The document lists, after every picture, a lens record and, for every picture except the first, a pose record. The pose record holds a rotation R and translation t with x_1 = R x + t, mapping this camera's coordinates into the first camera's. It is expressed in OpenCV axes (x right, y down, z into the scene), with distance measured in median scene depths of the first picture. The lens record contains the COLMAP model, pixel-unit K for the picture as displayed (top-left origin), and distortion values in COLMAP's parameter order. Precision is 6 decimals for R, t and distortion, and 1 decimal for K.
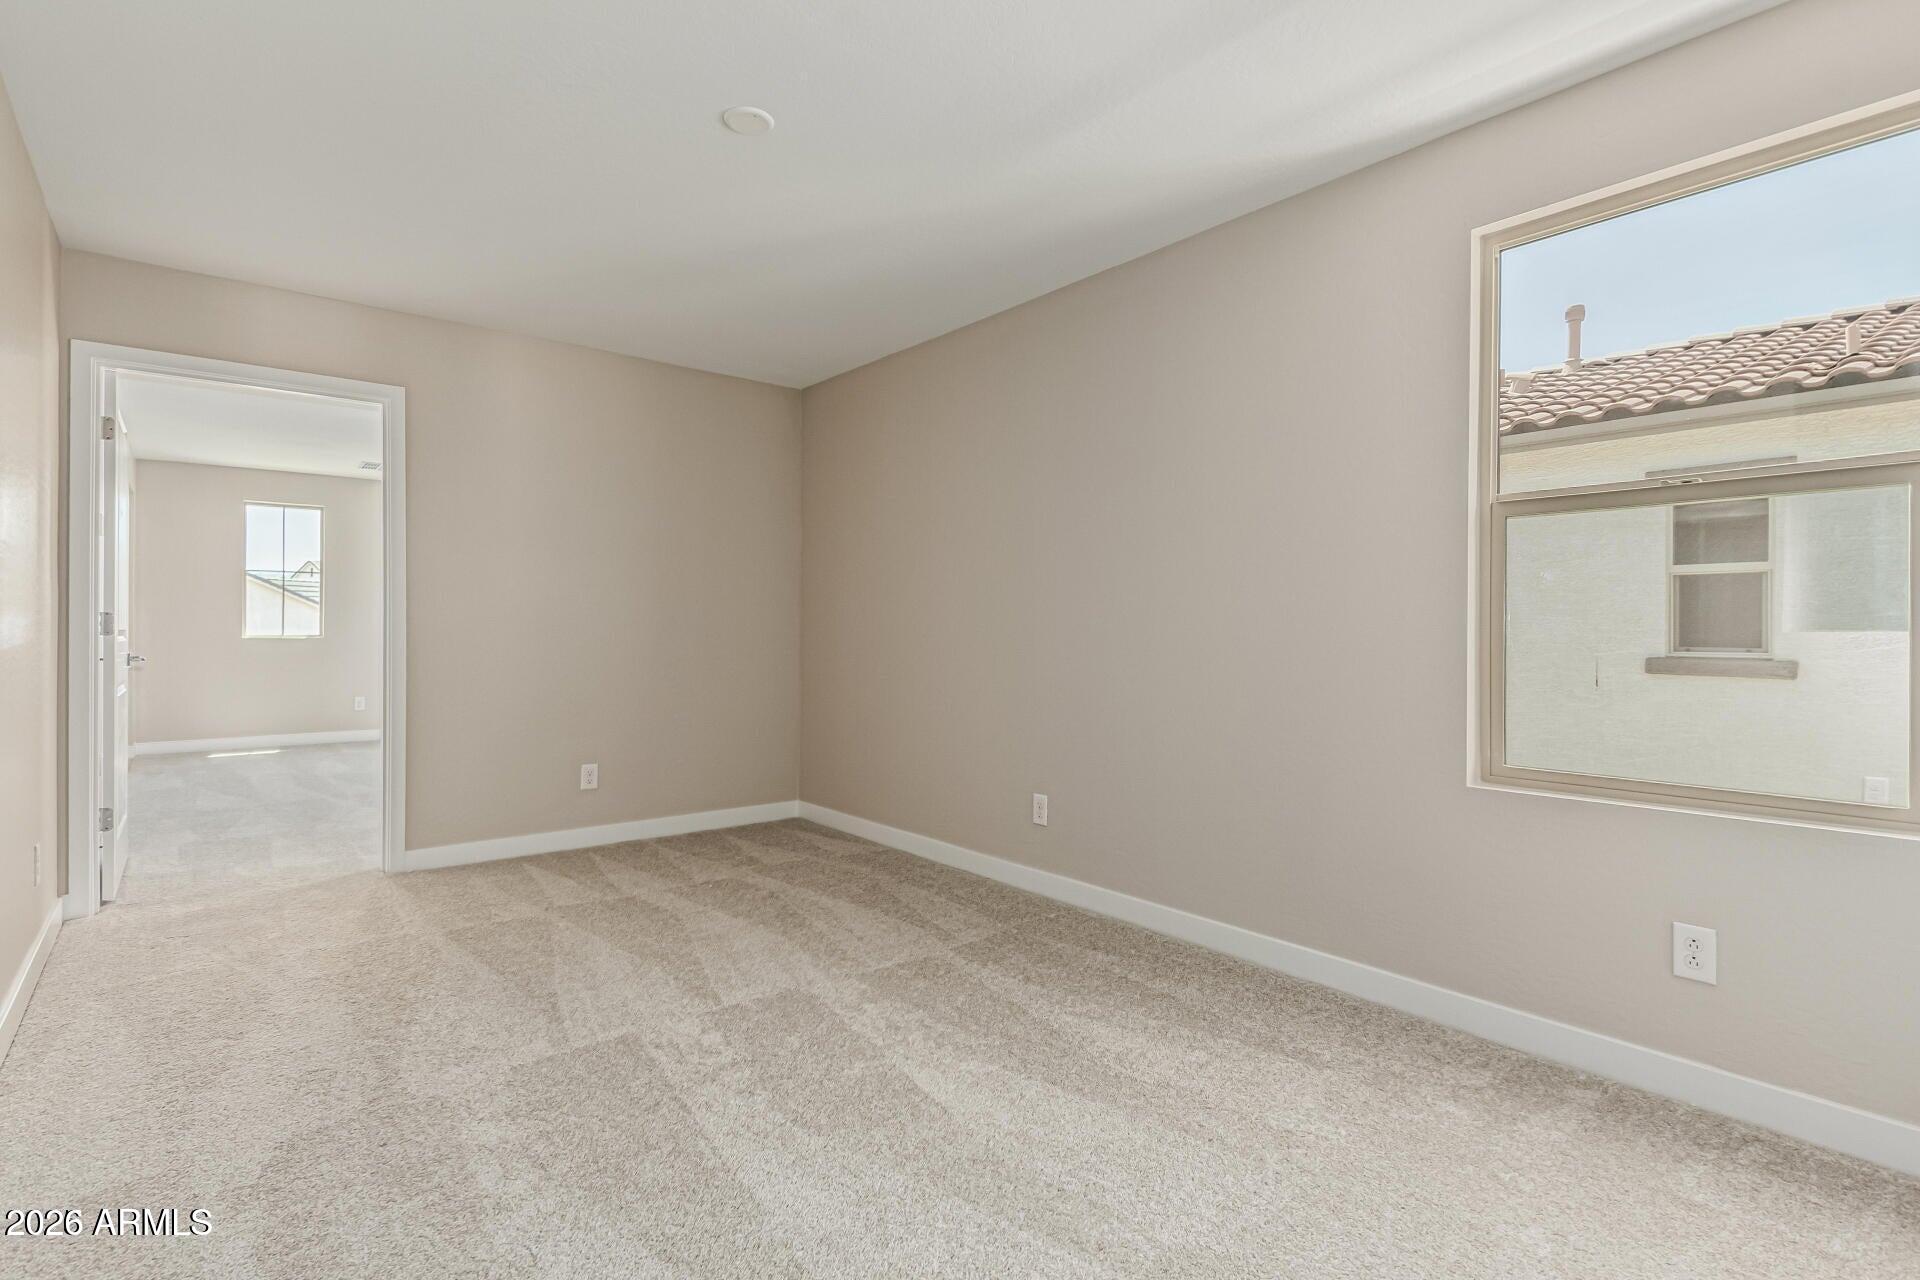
lens RADIAL K [[879.6, 0, 954.6], [0, 879.6, 635.2], [0, 0, 1]] dist [-0.002747, -0.000610]
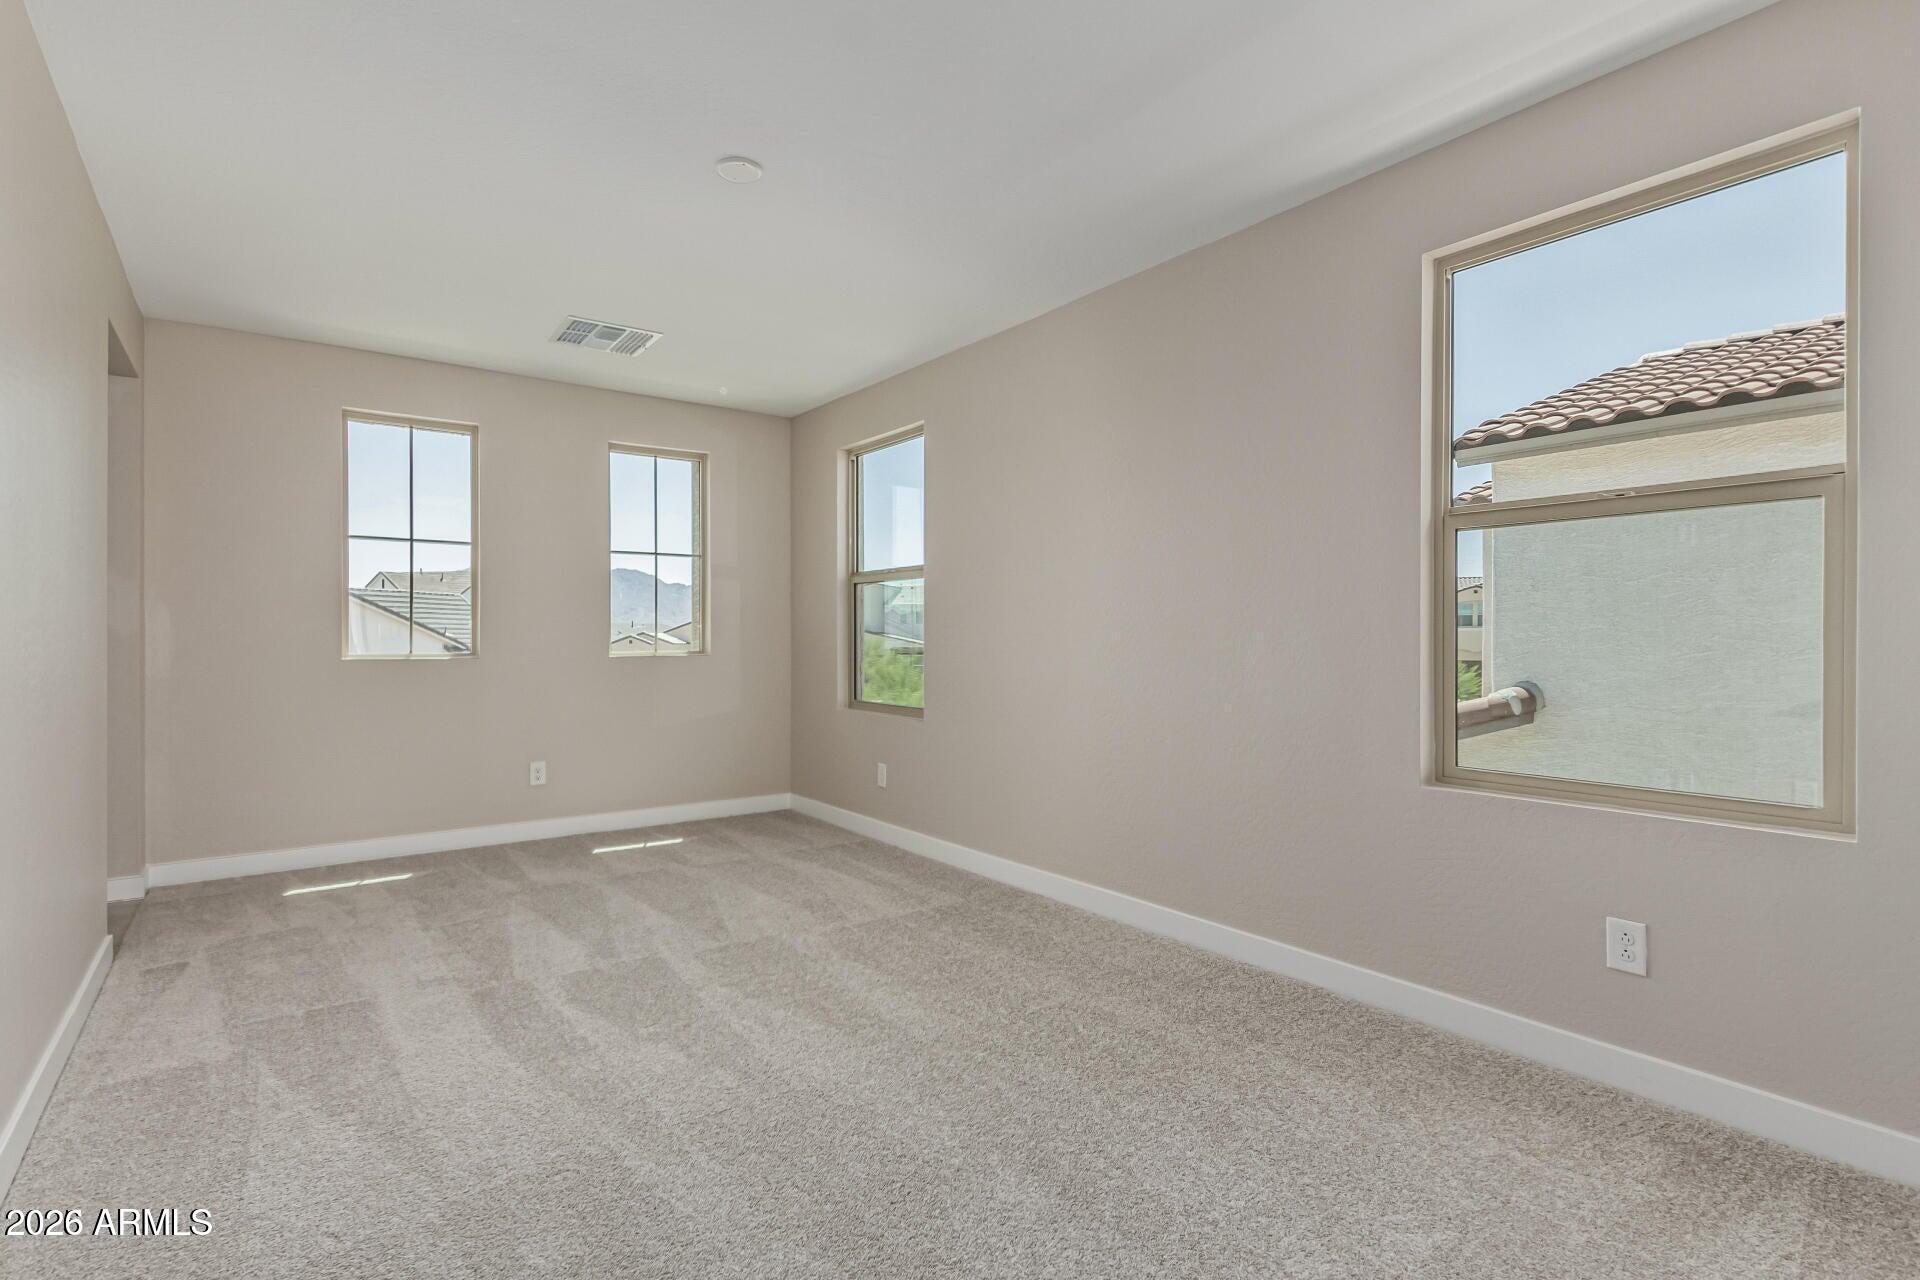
lens RADIAL K [[923.2, 0, 966.8], [0, 923.2, 633.9], [0, 0, 1]] dist [0.009497, -0.003000]
pose [[0.998241, -0.000687, -0.059284, 0.077997], [0.000231, 0.999970, -0.007711, -0.000283], [0.059287, 0.007684, 0.998211, -0.091758]]
